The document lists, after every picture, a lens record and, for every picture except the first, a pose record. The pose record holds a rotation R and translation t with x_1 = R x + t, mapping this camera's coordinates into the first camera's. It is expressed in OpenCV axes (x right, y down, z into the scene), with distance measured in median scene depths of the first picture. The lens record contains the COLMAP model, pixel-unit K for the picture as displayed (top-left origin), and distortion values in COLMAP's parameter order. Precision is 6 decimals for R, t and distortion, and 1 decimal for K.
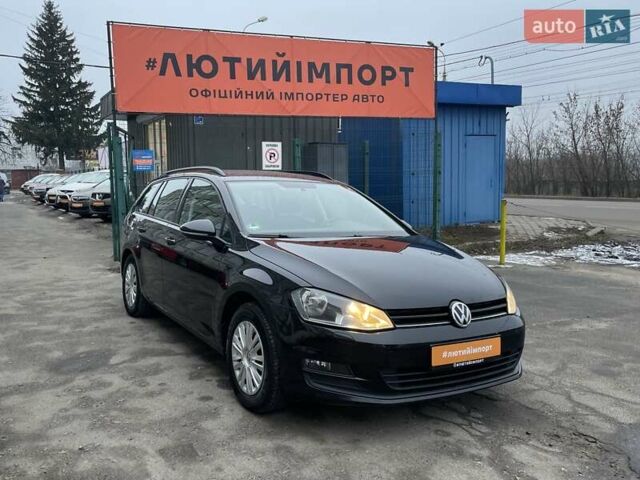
lens RADIAL K [[615.5, 0, 290.9], [0, 615.5, 240.5], [0, 0, 1]] dist [0.006460, -0.019914]
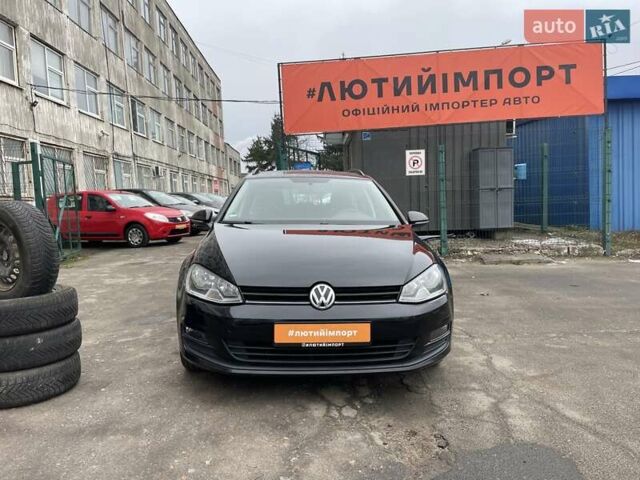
lens RADIAL K [[511.4, 0, 317.9], [0, 511.4, 256.9], [0, 0, 1]] dist [-0.000887, -0.015059]
pose [[0.870667, 0.028737, -0.491032, 0.276186], [-0.019755, 0.999529, 0.023467, 0.014508], [0.491476, -0.010731, 0.870825, 0.109326]]
